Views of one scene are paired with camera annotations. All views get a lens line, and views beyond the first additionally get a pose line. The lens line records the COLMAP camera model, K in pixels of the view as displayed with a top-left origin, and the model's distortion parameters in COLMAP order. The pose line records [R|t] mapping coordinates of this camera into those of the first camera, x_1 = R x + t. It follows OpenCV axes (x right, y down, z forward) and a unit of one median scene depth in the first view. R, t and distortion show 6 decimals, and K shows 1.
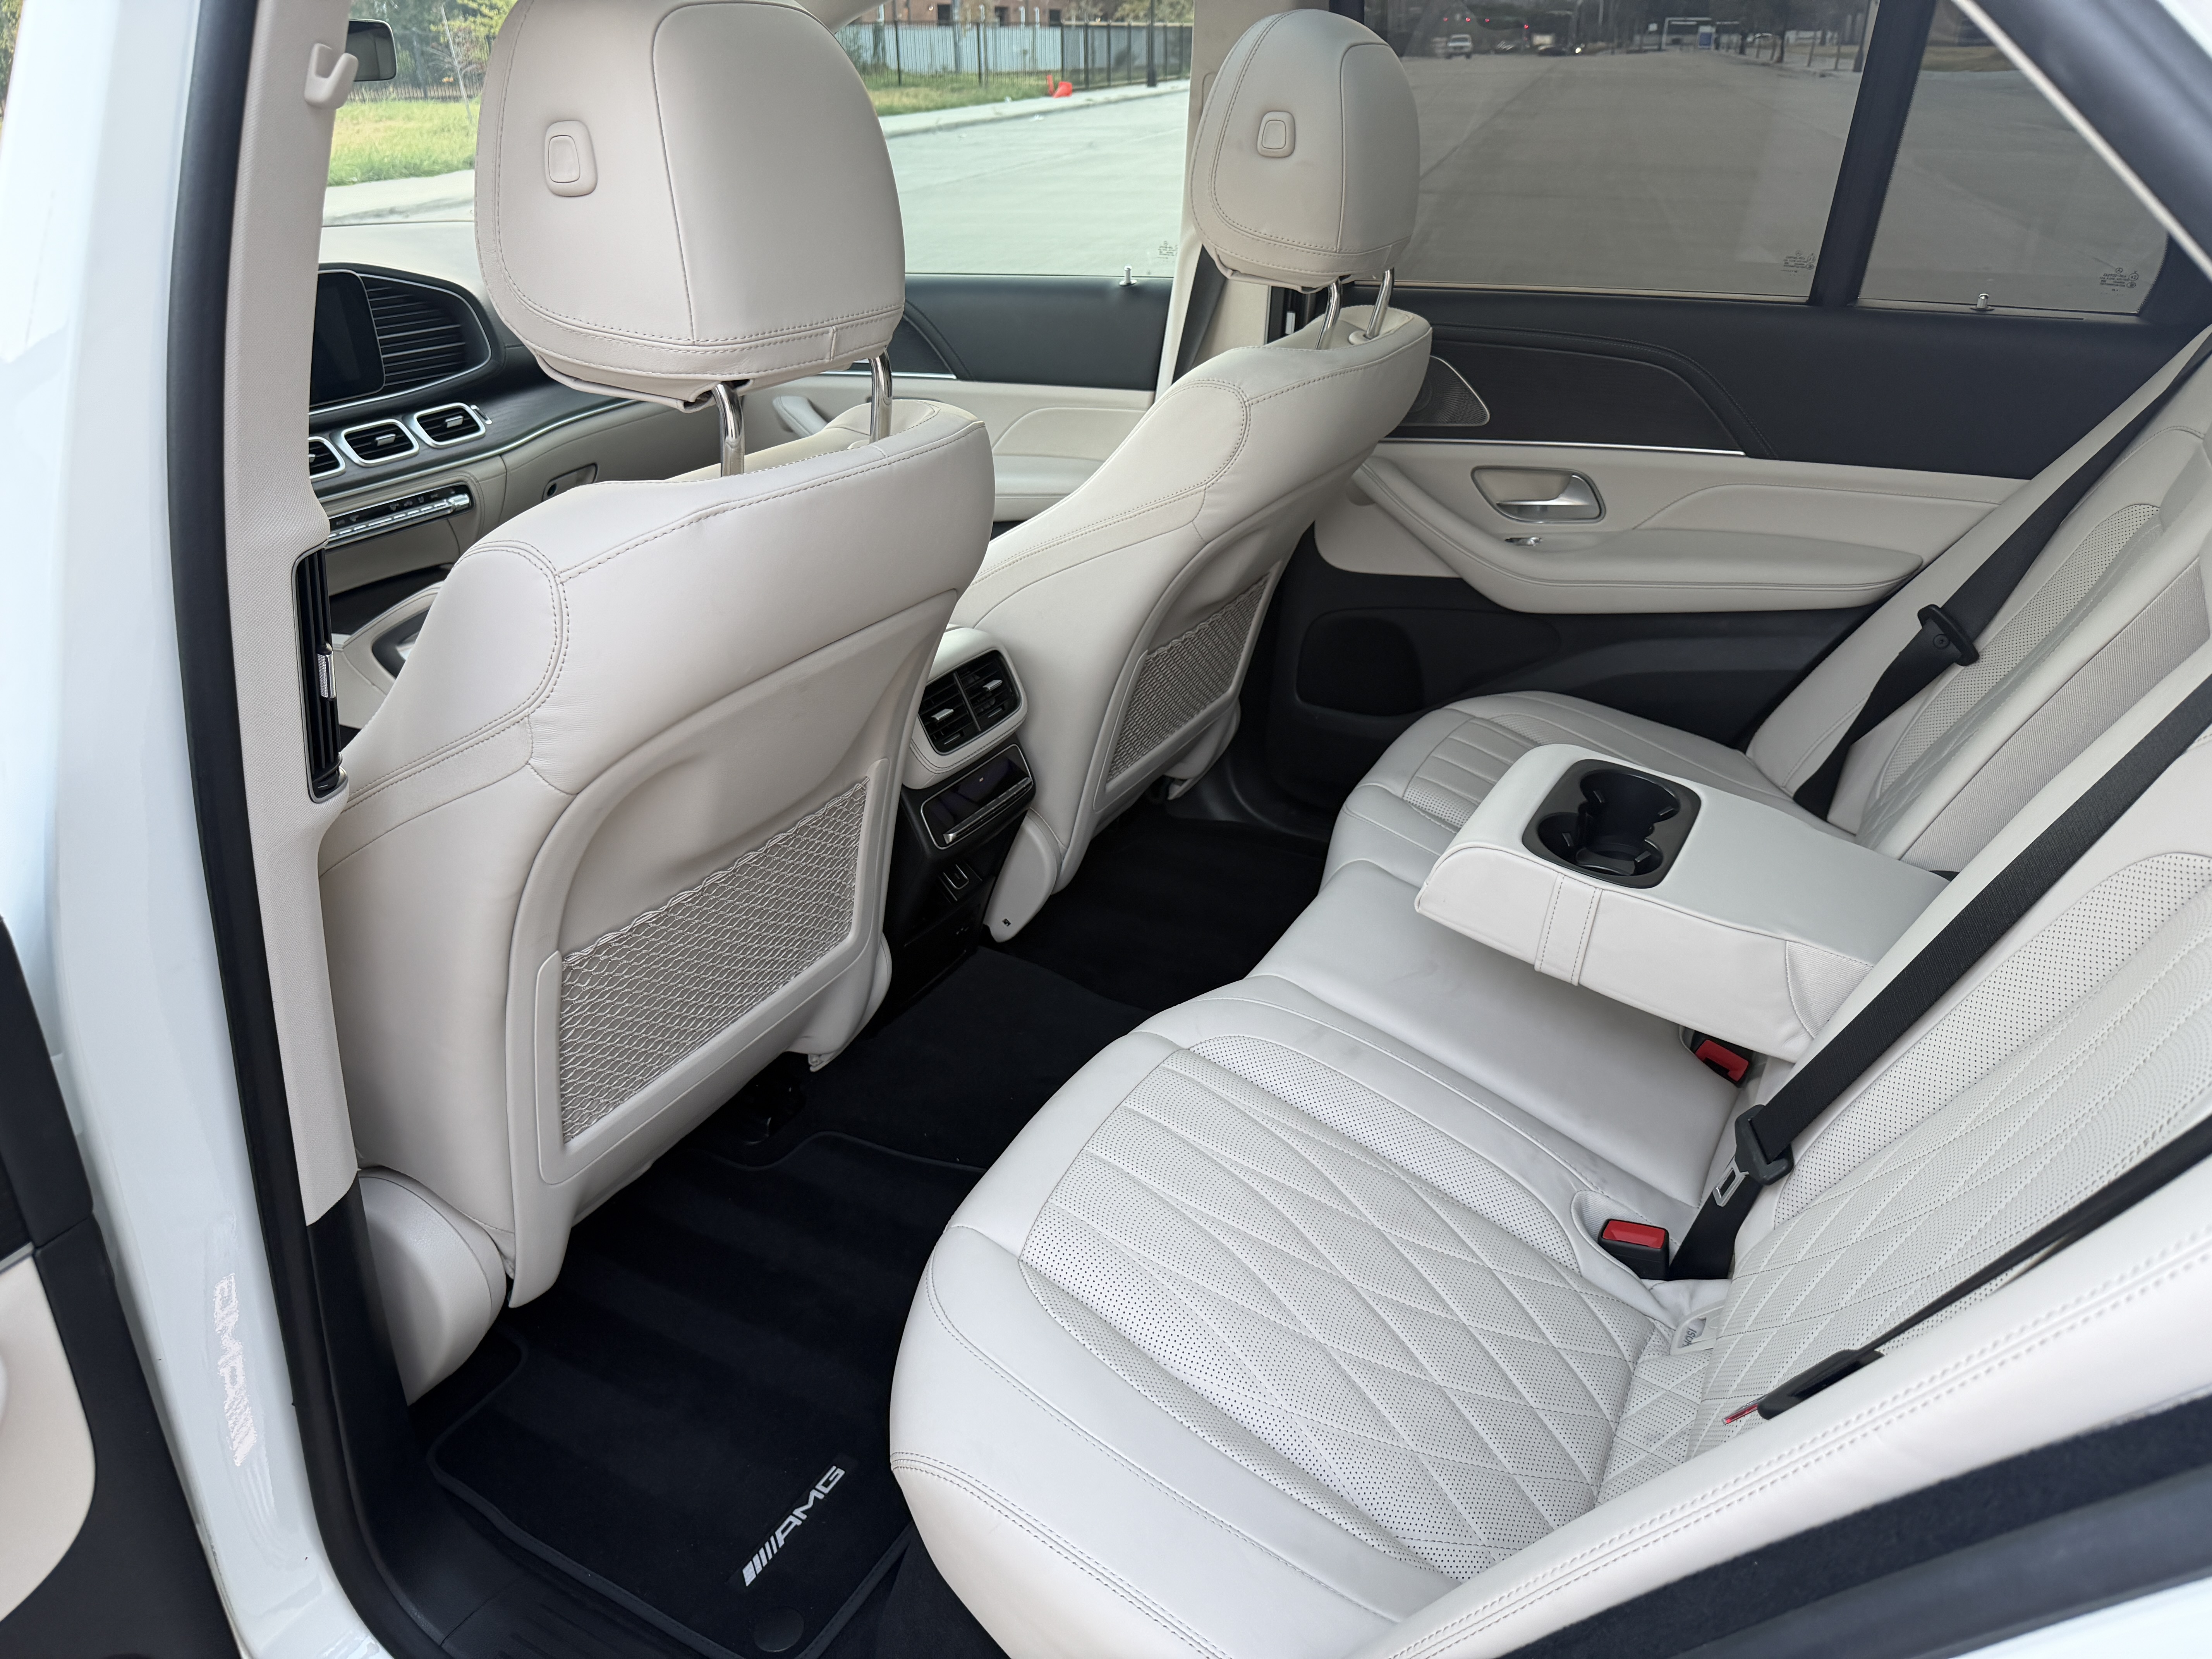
lens RADIAL K [[1617.8, 0, 1107.2], [0, 1617.8, 830.6], [0, 0, 1]] dist [0.026633, -0.029643]
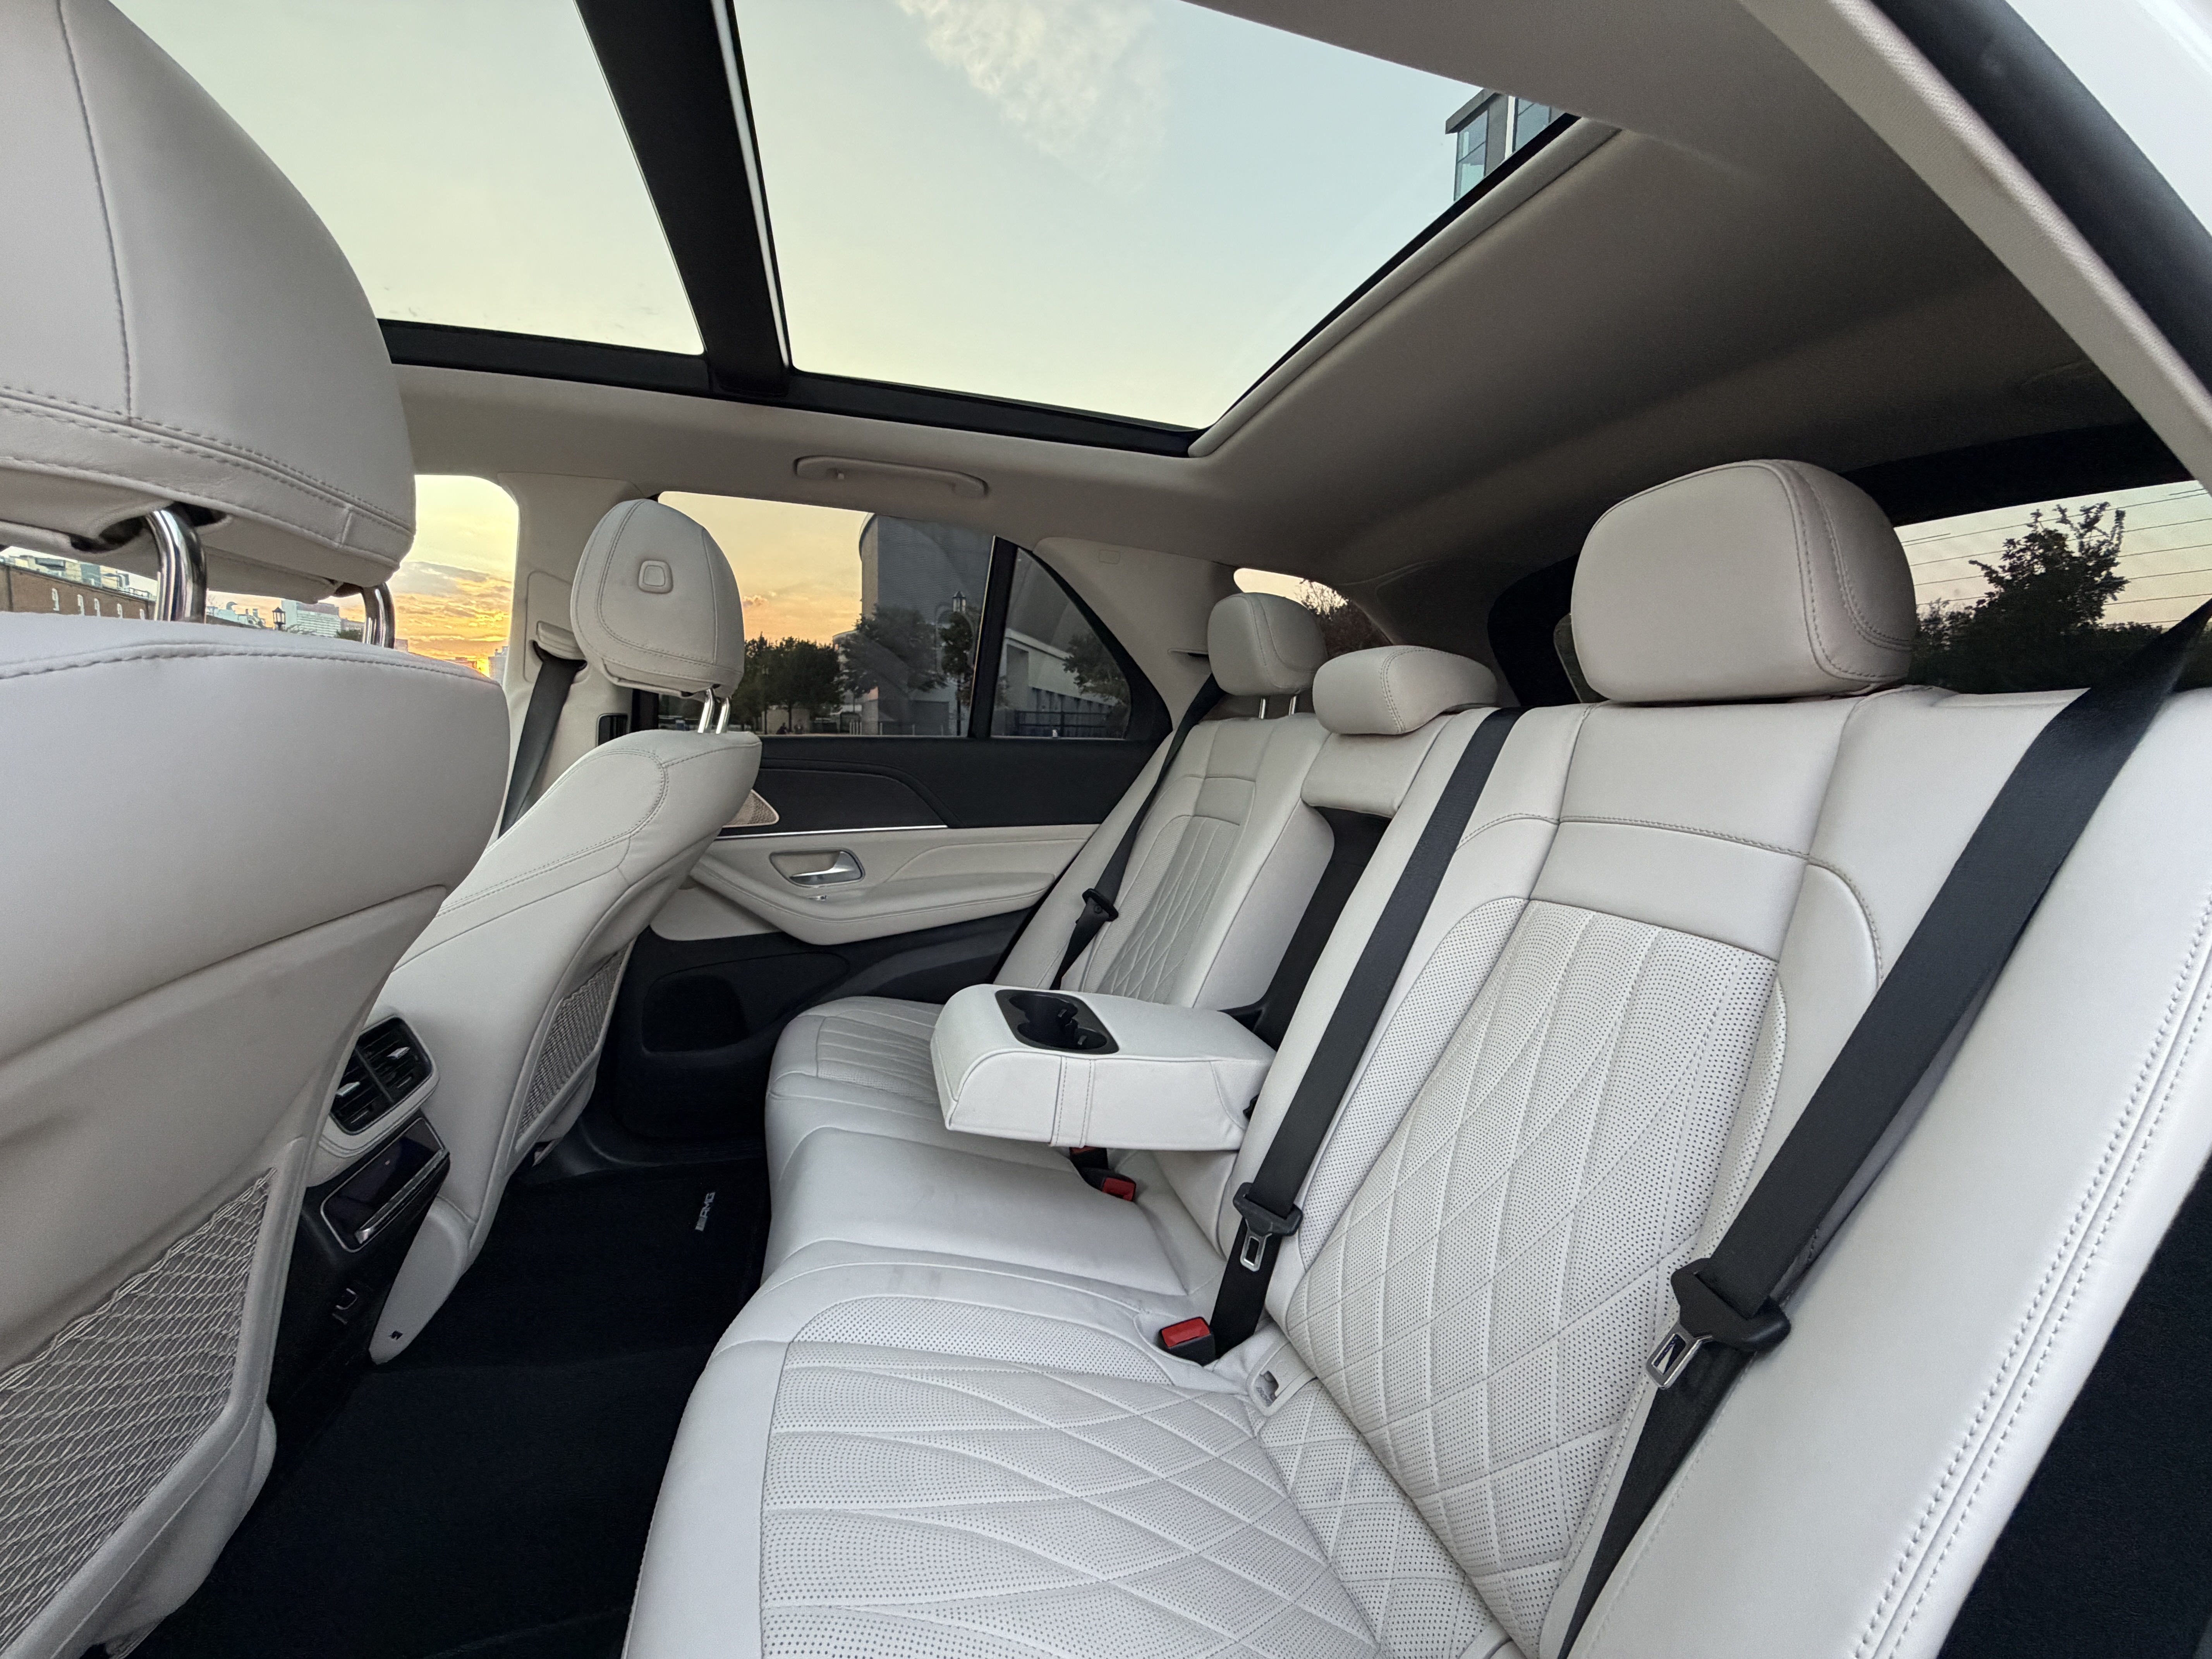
lens RADIAL K [[883.9, 0, 1104.6], [0, 883.9, 822.5], [0, 0, 1]] dist [-0.003712, -0.000232]
pose [[0.702494, -0.032086, 0.710966, -0.145932], [0.285068, 0.928029, -0.239789, 0.025009], [-0.652103, 0.371123, 0.661081, 0.357377]]
